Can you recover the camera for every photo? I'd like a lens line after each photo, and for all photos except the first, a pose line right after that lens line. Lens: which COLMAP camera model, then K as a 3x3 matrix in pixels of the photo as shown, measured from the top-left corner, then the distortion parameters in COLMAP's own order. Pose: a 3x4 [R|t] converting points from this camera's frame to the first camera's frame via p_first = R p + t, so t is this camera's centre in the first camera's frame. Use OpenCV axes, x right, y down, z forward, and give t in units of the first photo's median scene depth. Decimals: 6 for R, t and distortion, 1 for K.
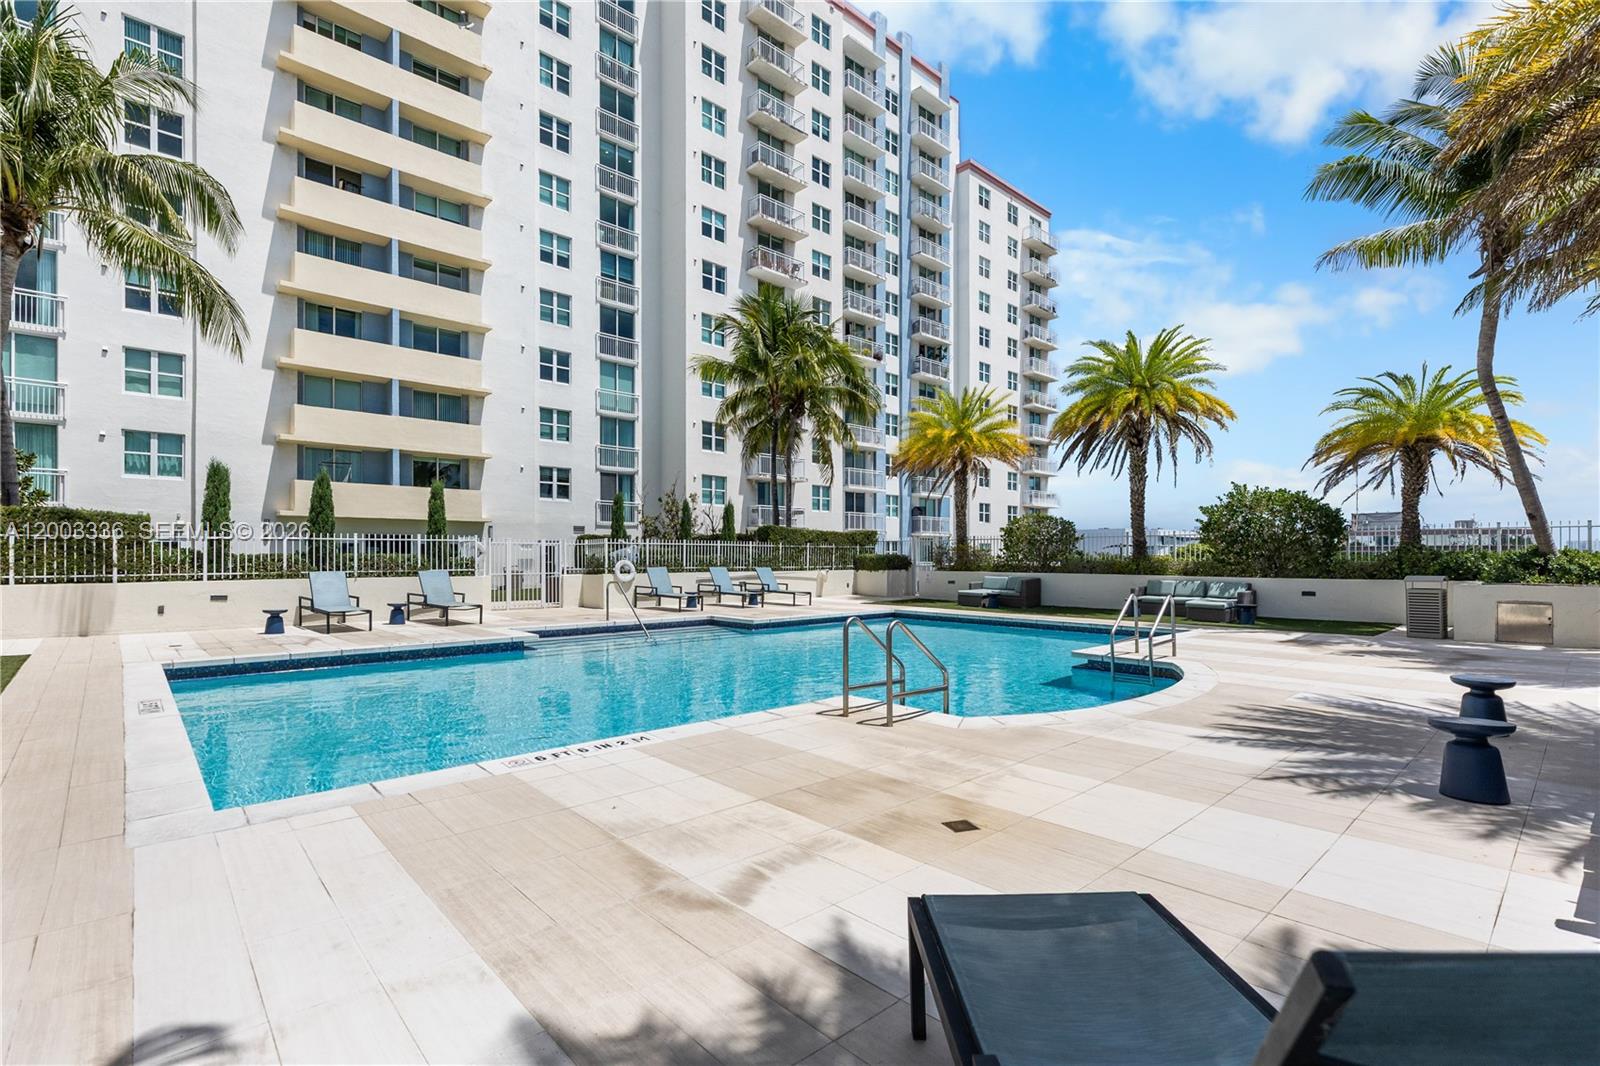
lens RADIAL K [[731.4, 0, 793.3], [0, 731.4, 550.3], [0, 0, 1]] dist [0.007547, 0.000282]
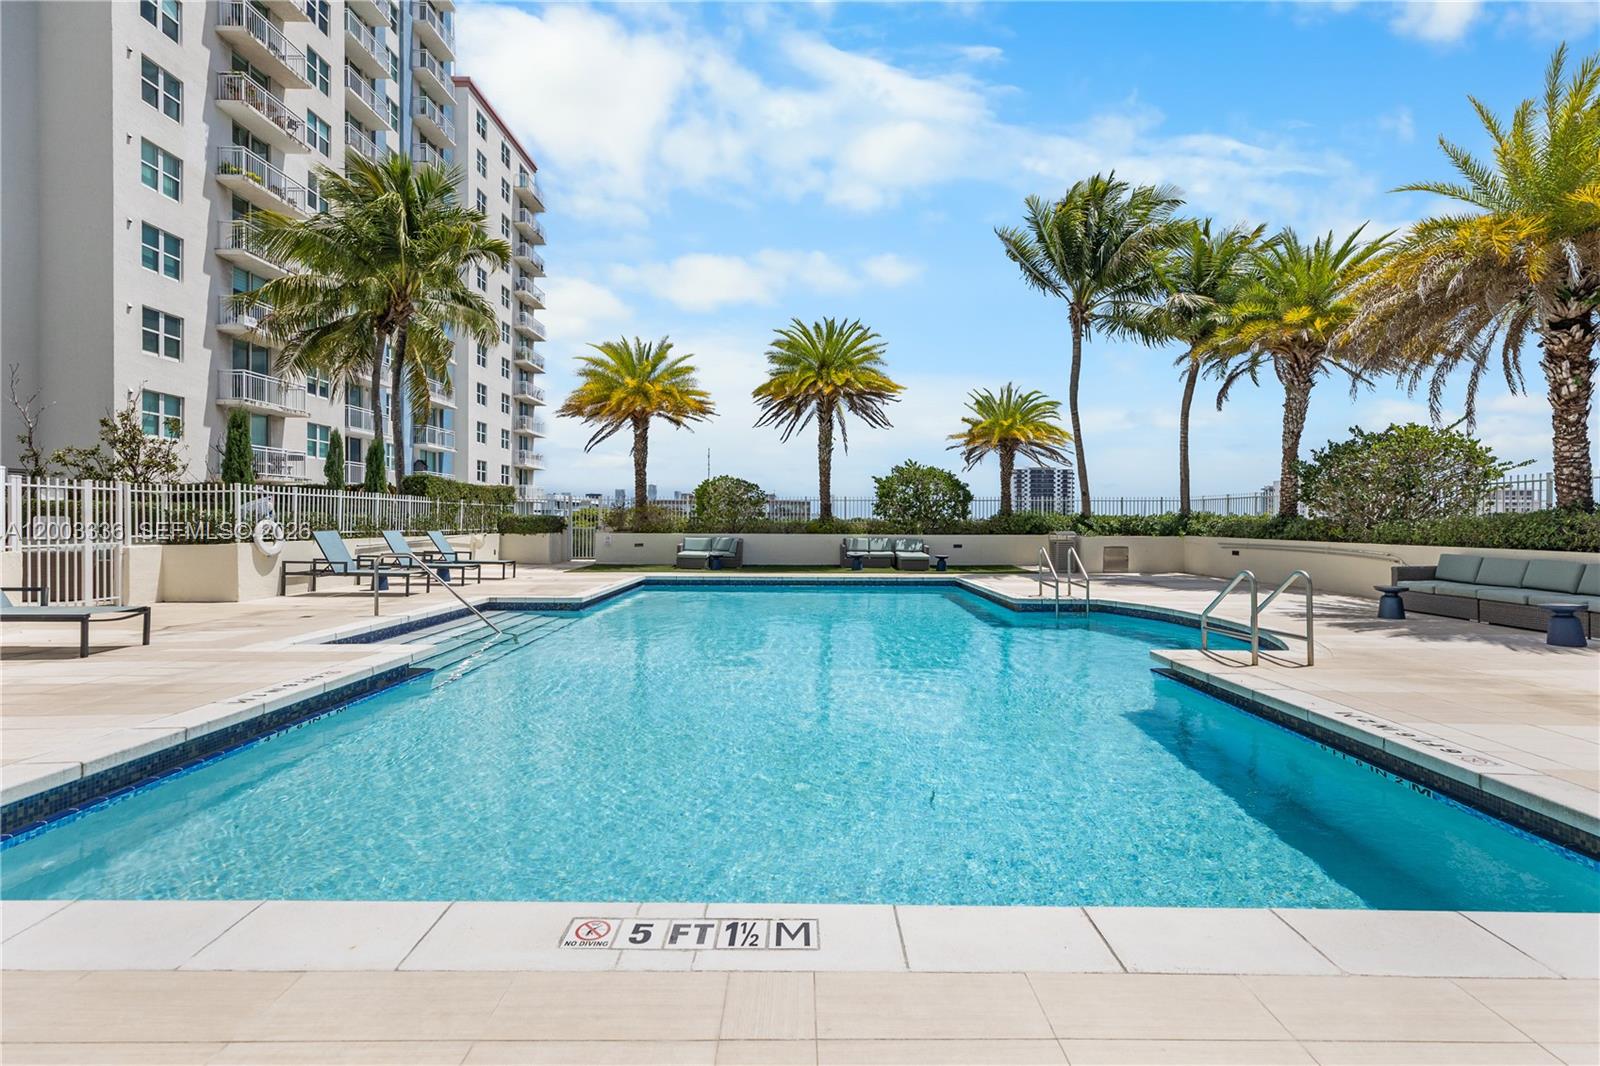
lens RADIAL K [[721.3, 0, 799.3], [0, 721.3, 521.7], [0, 0, 1]] dist [0.002816, 0.000601]
pose [[0.680894, 0.000815, 0.732381, -0.214575], [-0.008496, 0.999941, 0.006785, 0.003978], [-0.732332, -0.010843, 0.680861, 0.153477]]
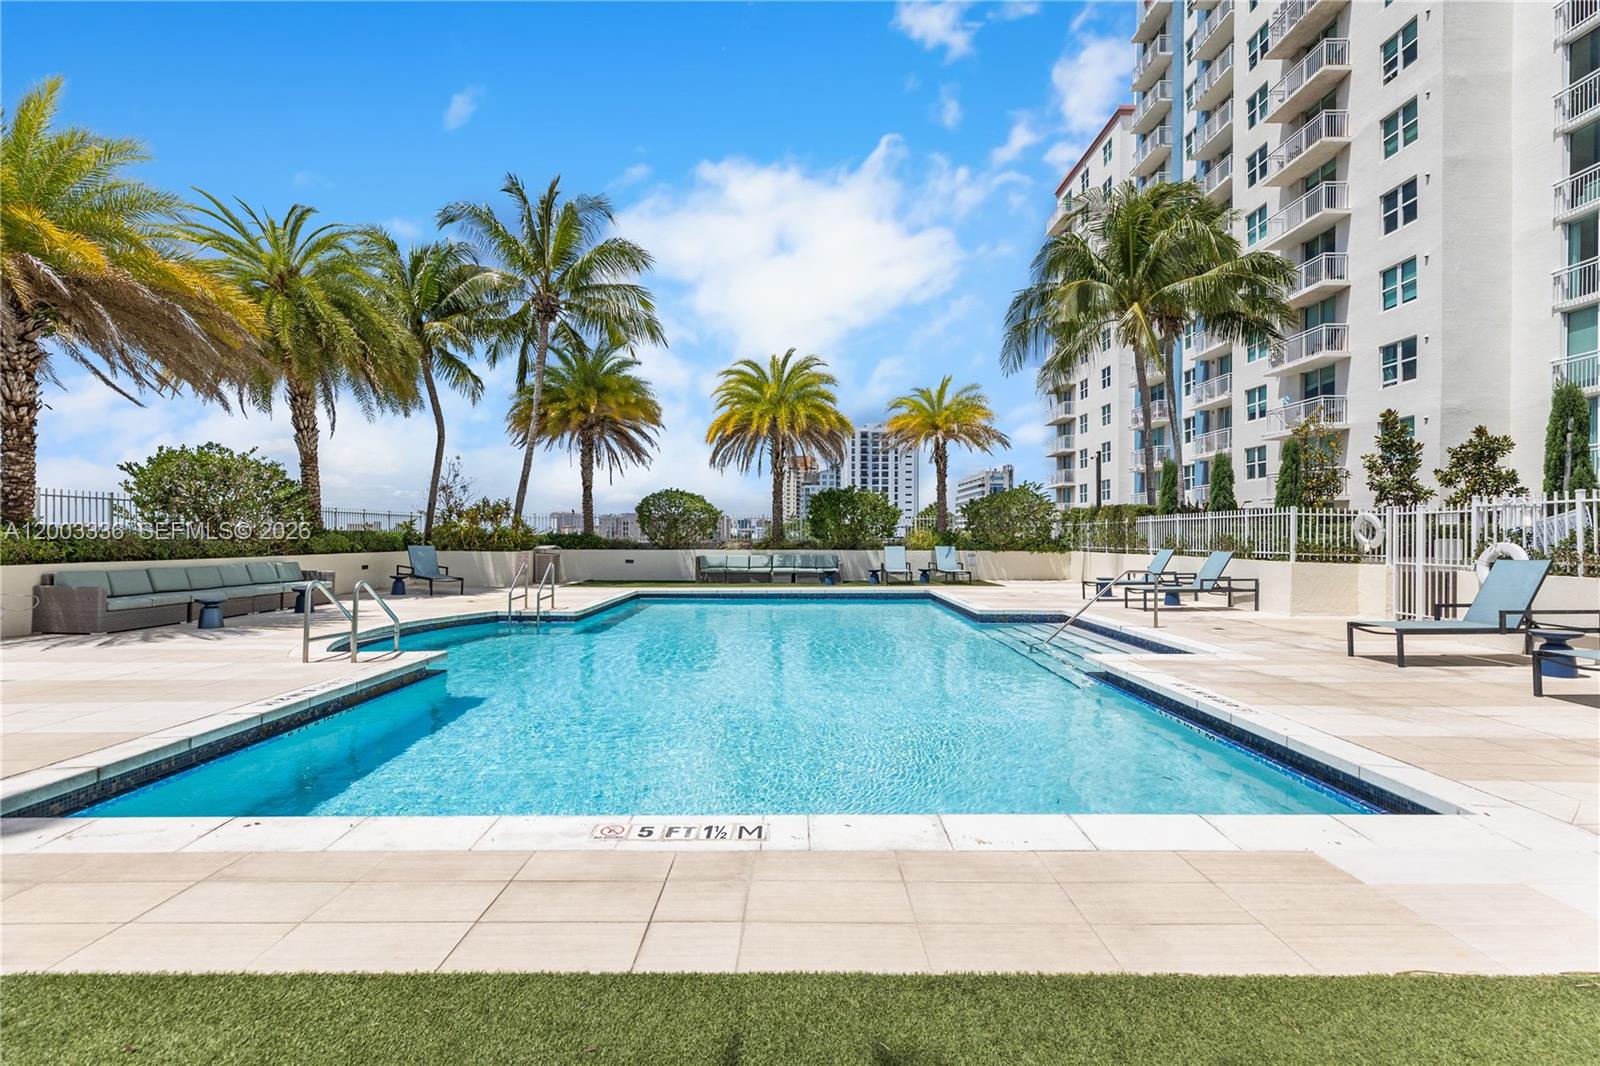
lens RADIAL K [[716.2, 0, 801.7], [0, 716.2, 533.5], [0, 0, 1]] dist [0.006420, 0.000181]
pose [[-0.669345, -0.005064, -0.742934, 0.217572], [0.002955, 0.999951, -0.009478, 0.006186], [0.742945, -0.008539, -0.669297, 0.565760]]
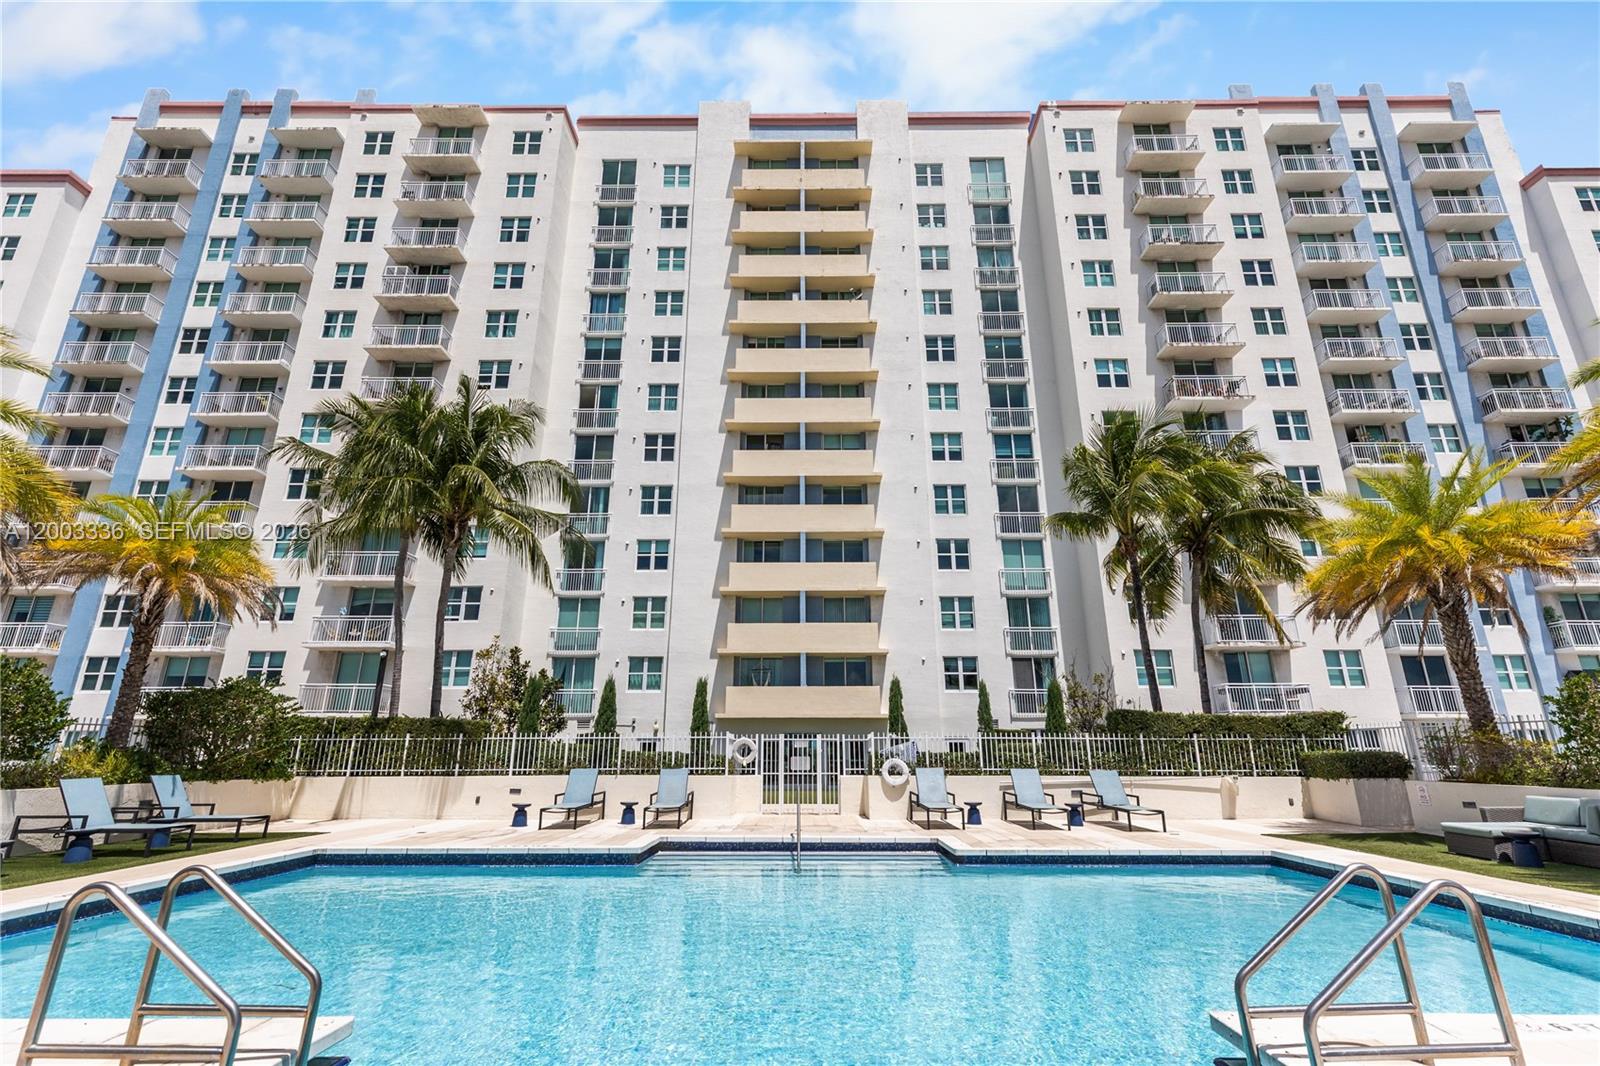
lens RADIAL K [[716.2, 0, 801.7], [0, 716.2, 533.5], [0, 0, 1]] dist [0.006420, 0.000181]
pose [[0.732775, -0.200886, -0.650142, 0.163205], [0.006165, 0.957351, -0.288862, 0.001626], [0.680443, 0.207663, 0.702761, 0.168256]]
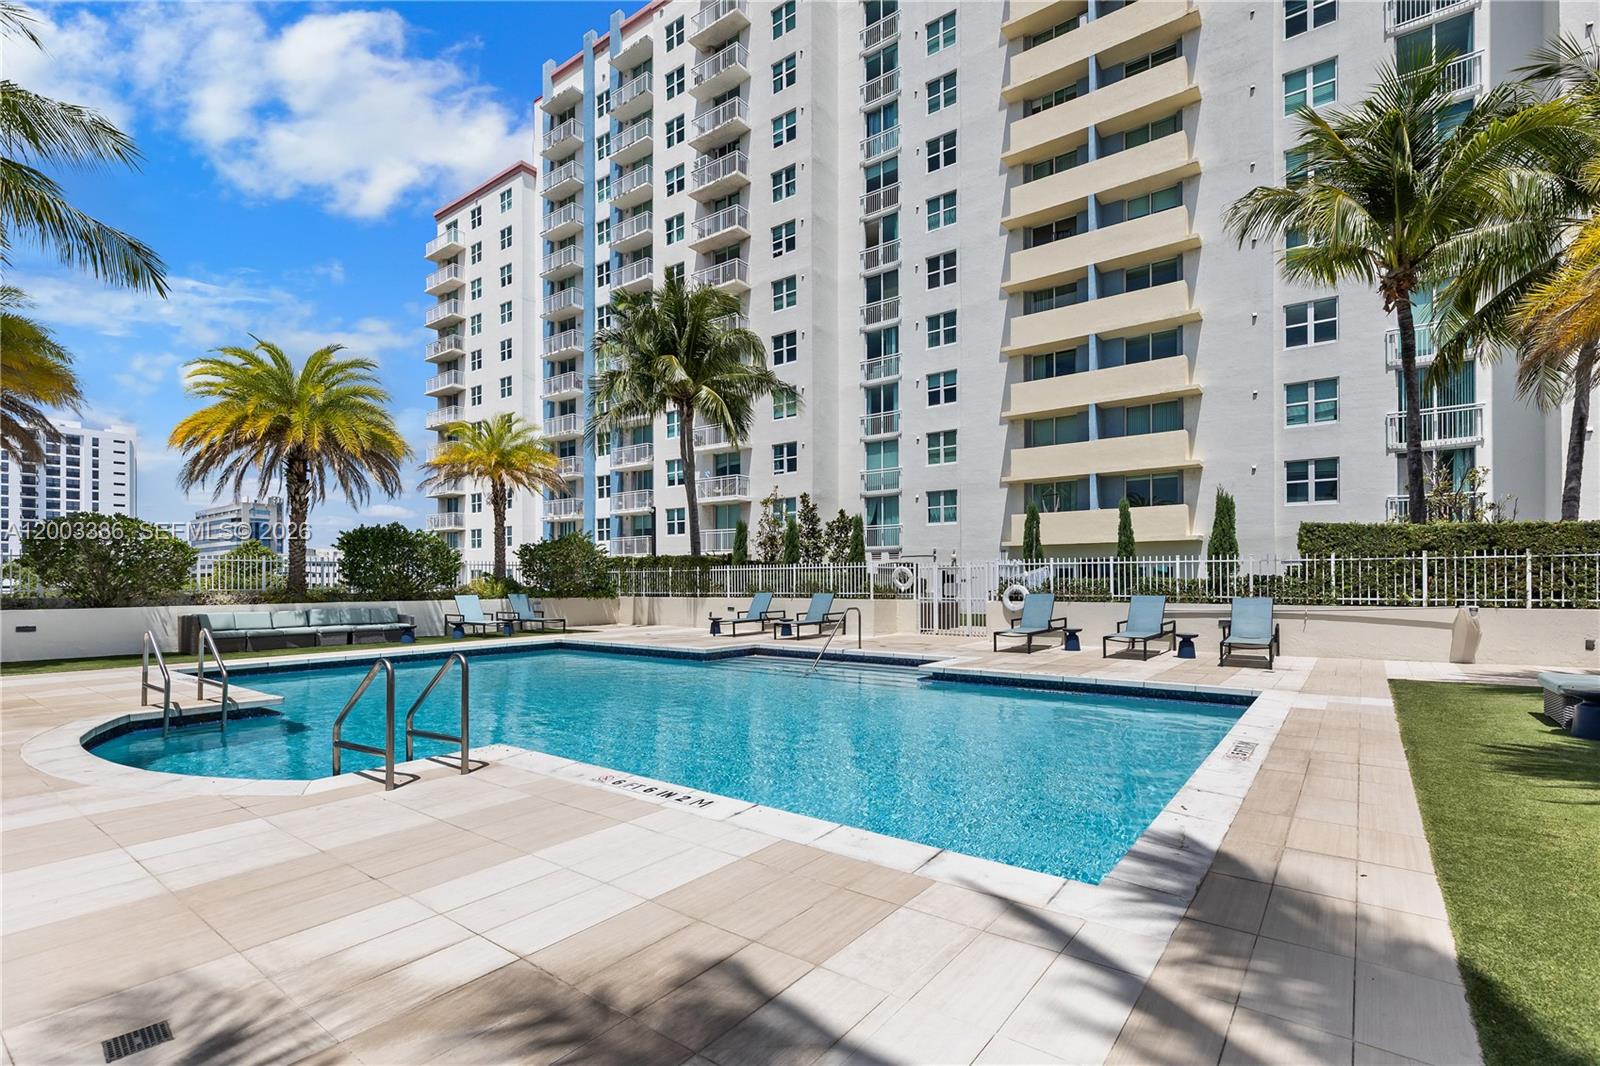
lens RADIAL K [[738.1, 0, 803.4], [0, 738.1, 576.6], [0, 0, 1]] dist [0.003640, 0.000152]
pose [[0.183210, -0.008468, -0.983037, 0.314151], [0.011899, 0.999909, -0.006396, 0.003832], [0.983002, -0.010525, 0.183294, 0.355042]]
